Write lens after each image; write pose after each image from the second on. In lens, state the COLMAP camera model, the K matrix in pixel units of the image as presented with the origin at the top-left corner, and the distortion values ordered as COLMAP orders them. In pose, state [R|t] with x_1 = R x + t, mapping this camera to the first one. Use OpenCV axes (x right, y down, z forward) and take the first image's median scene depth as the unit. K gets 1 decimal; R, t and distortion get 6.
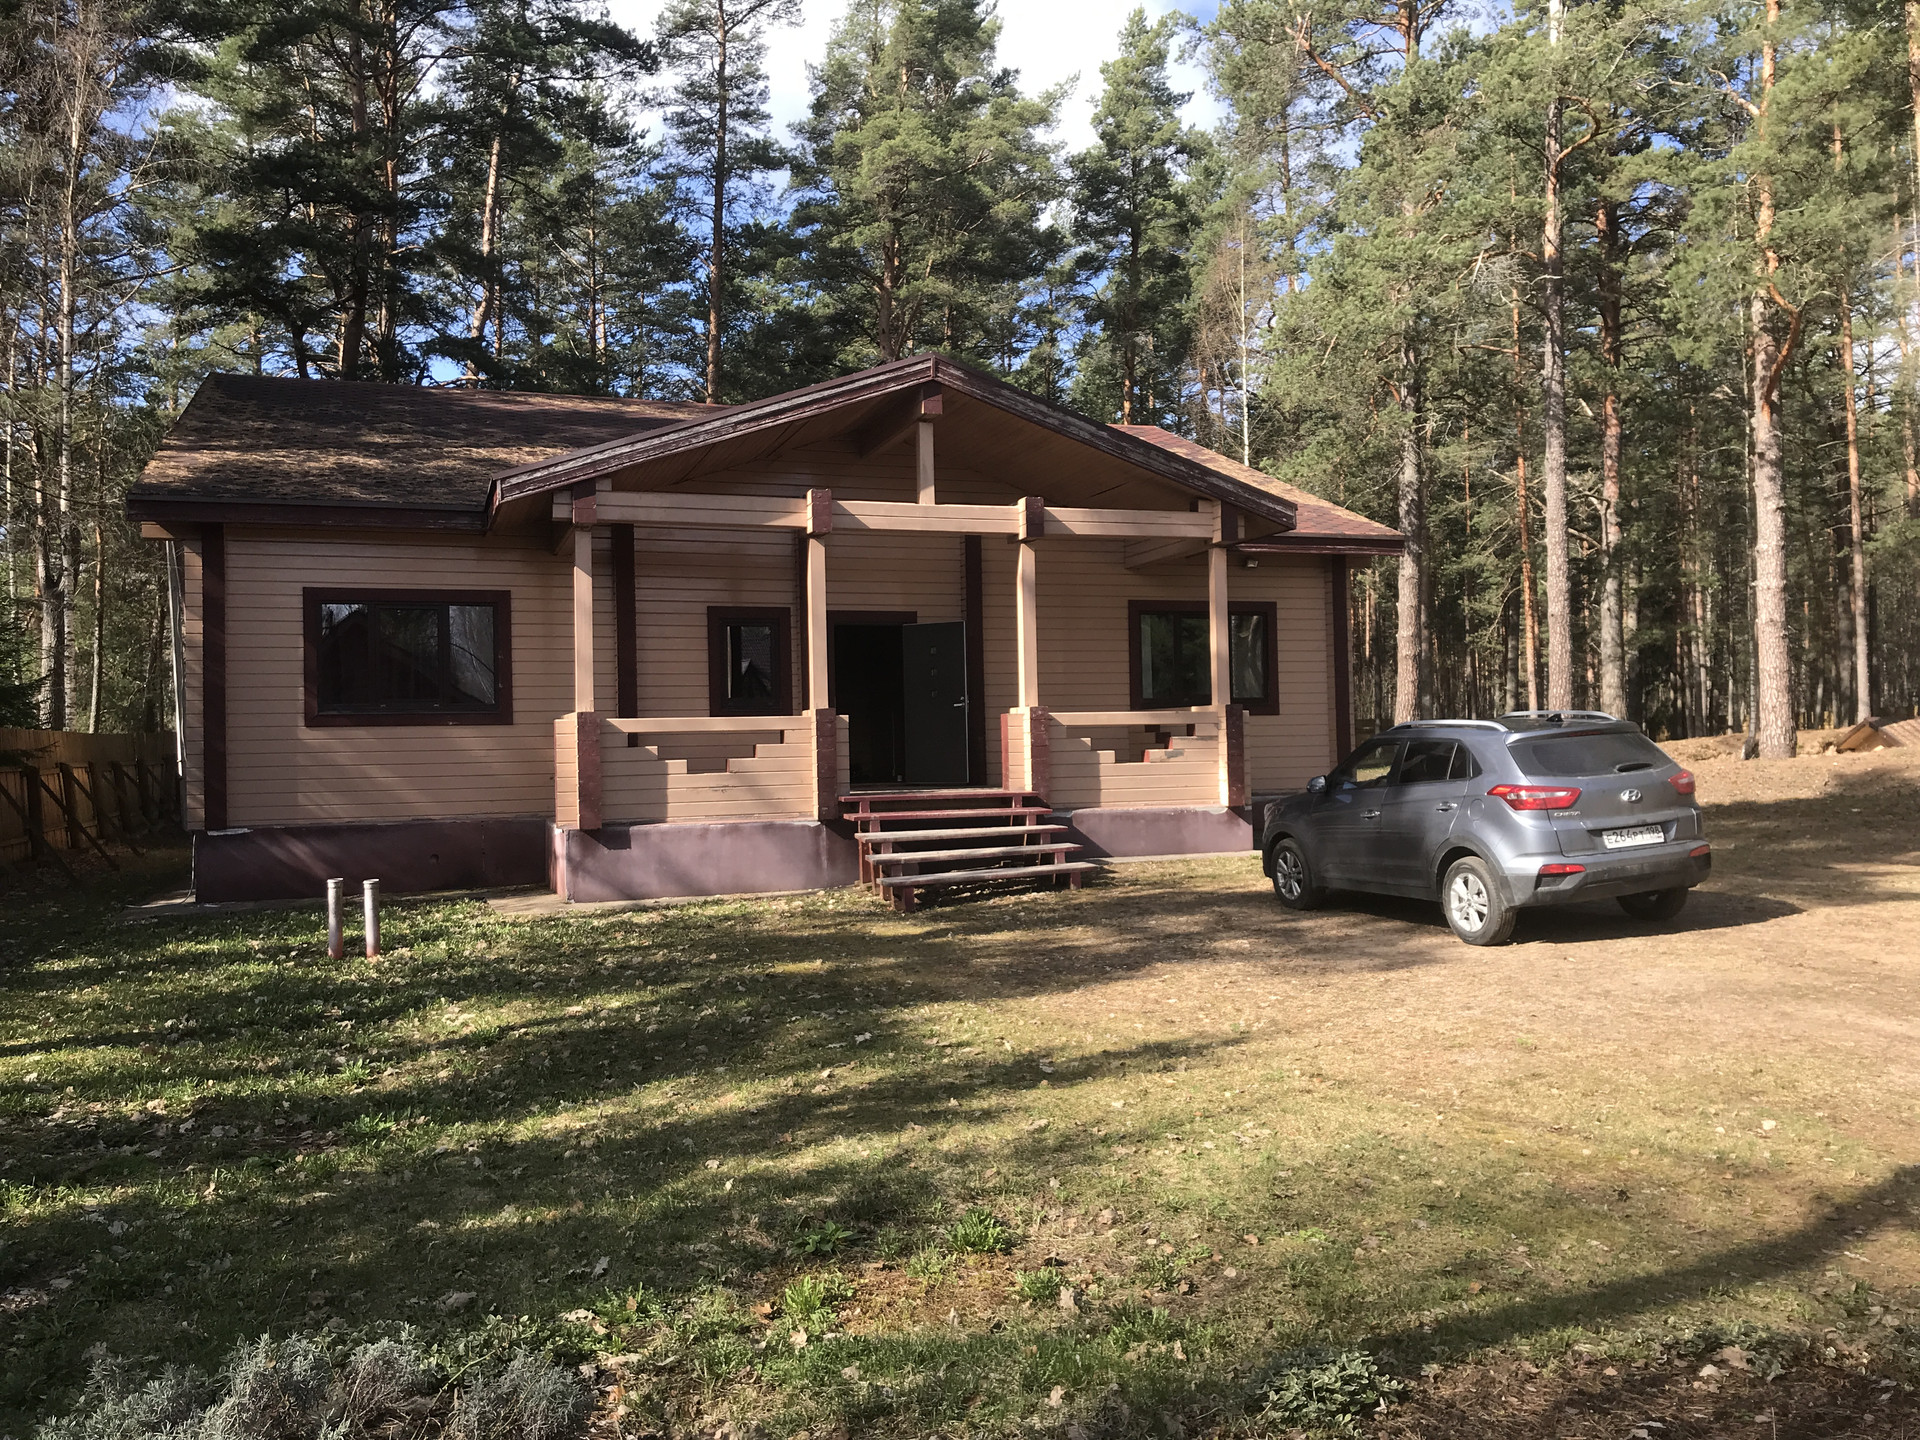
lens RADIAL K [[1572.2, 0, 959.1], [0, 1572.2, 729.1], [0, 0, 1]] dist [0.036137, -0.037492]
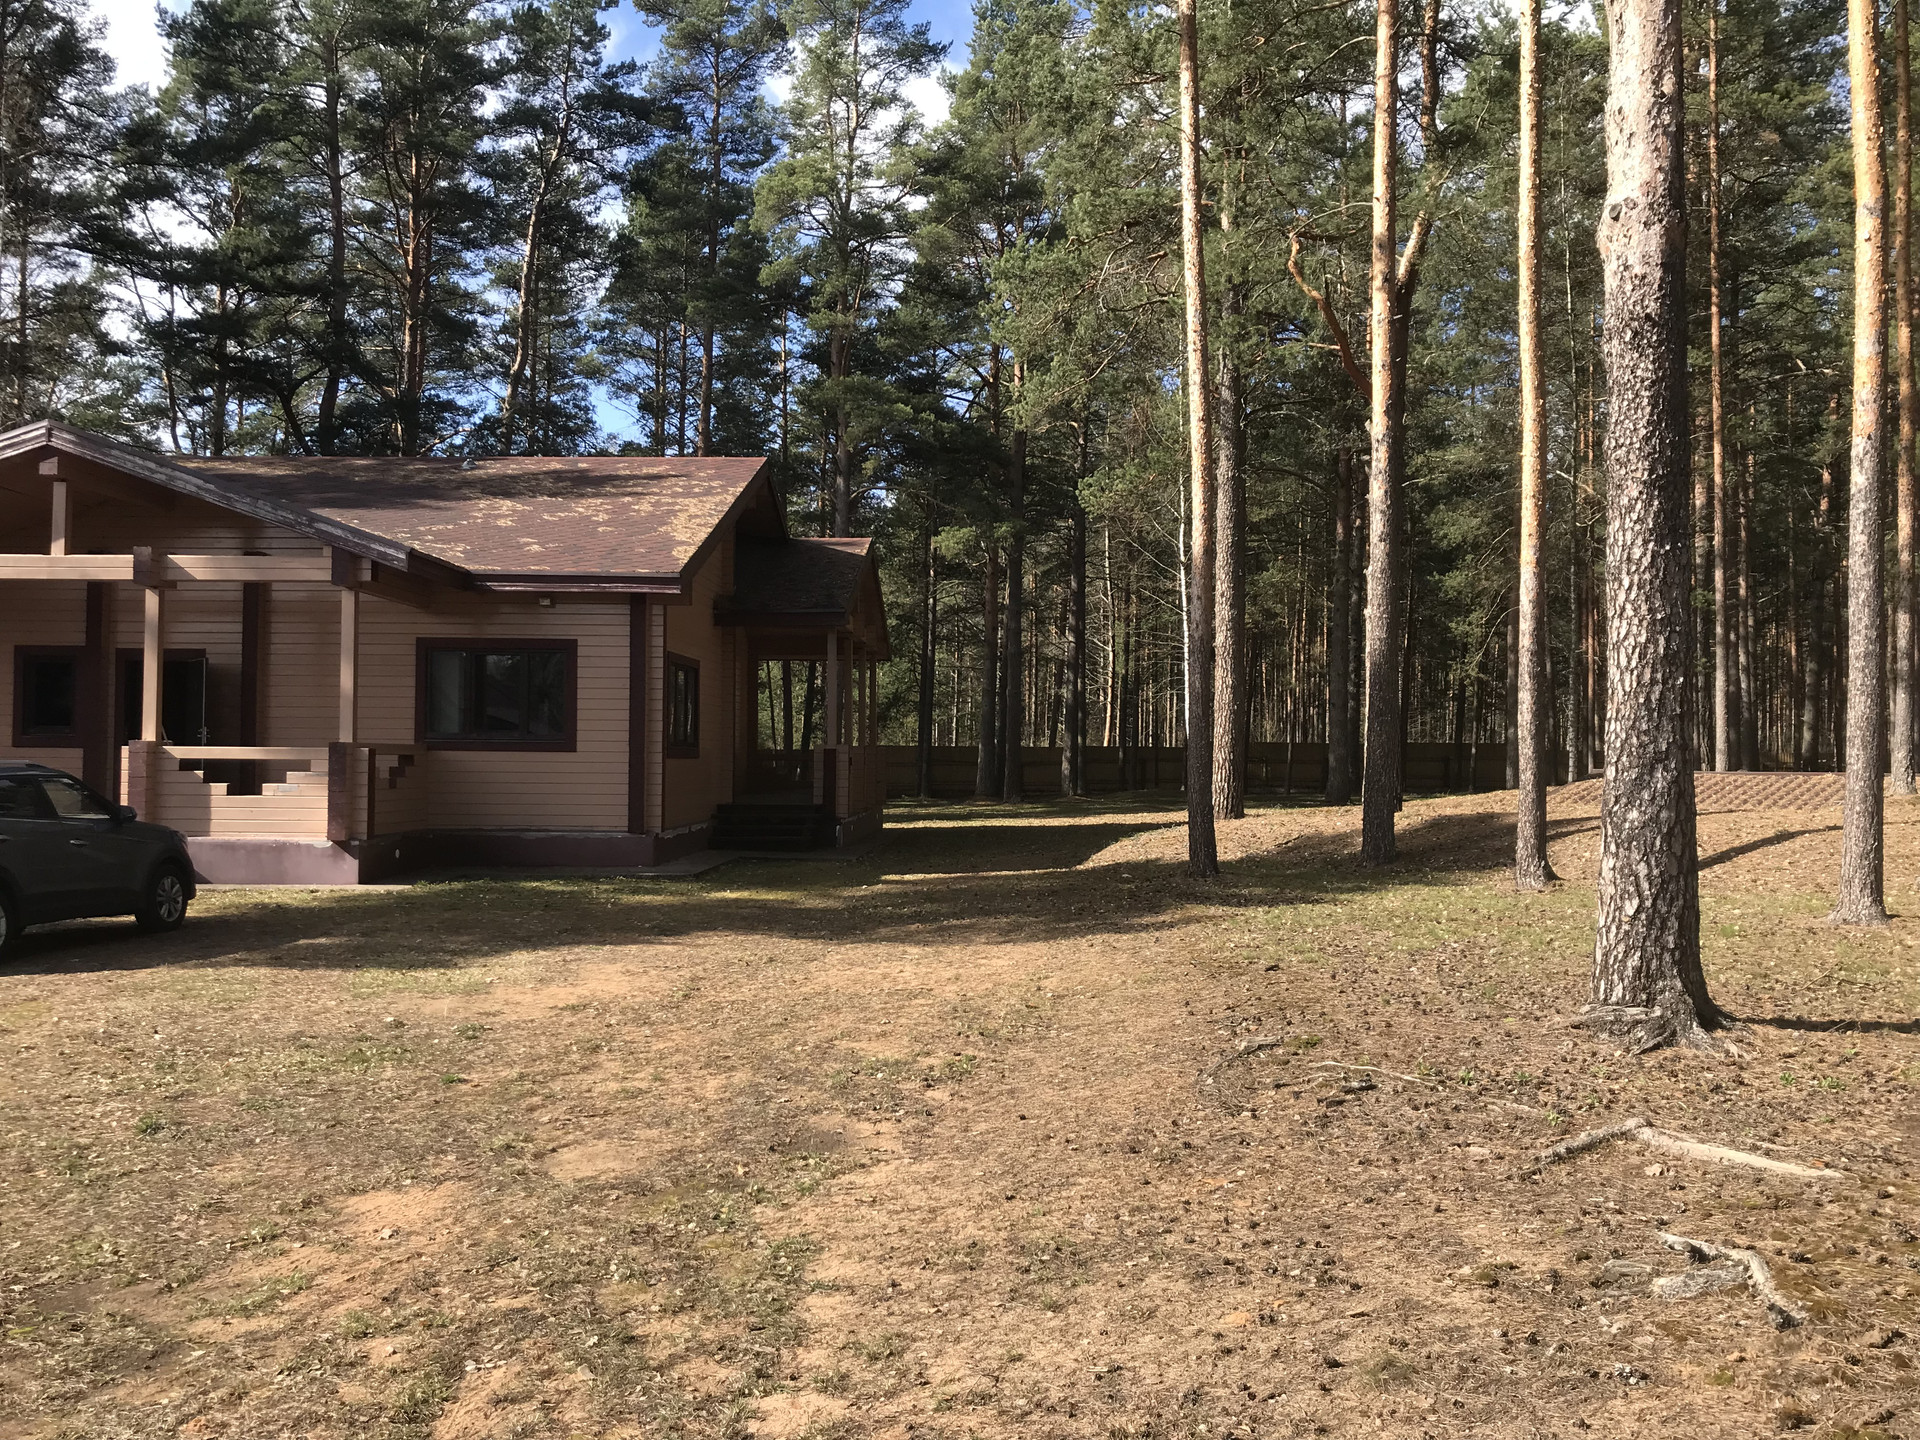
lens RADIAL K [[1572.2, 0, 959.6], [0, 1572.2, 710.8], [0, 0, 1]] dist [0.036137, -0.037492]
pose [[0.932088, 0.013383, -0.361986, 0.948963], [-0.025817, 0.999230, -0.029534, -0.016421], [0.361312, 0.036874, 0.931716, 0.187756]]
